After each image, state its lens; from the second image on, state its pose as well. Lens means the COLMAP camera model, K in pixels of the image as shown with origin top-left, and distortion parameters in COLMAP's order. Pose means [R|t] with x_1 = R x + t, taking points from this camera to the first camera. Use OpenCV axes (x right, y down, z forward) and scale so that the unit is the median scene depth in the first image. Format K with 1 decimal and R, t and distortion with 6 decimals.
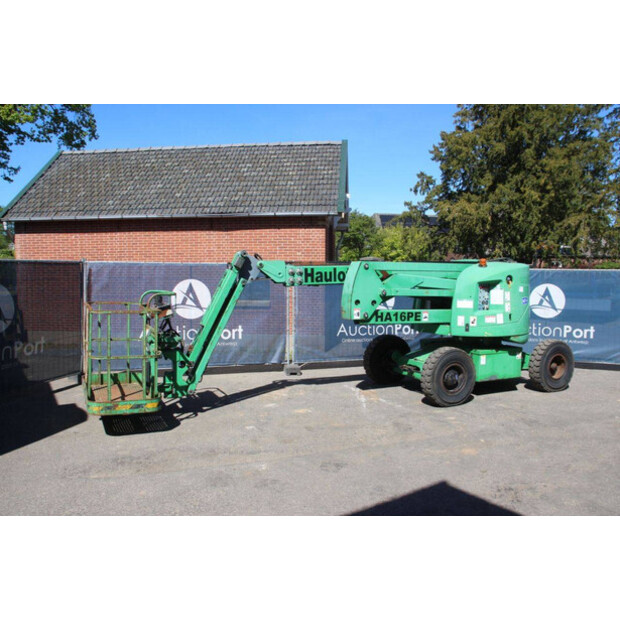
lens RADIAL K [[520.4, 0, 310.4], [0, 520.4, 309.3], [0, 0, 1]] dist [-0.115955, 0.037386]
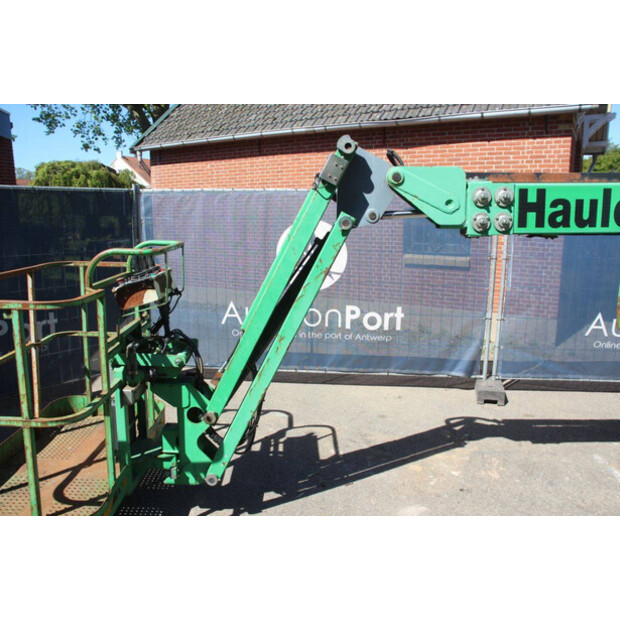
lens RADIAL K [[520.4, 0, 307.5], [0, 520.4, 305.5], [0, 0, 1]] dist [-0.115955, 0.037386]
pose [[0.909263, 0.070764, -0.410163, 0.005484], [-0.031574, 0.994329, 0.101555, -0.027767], [0.415023, -0.079390, 0.906340, 0.594221]]
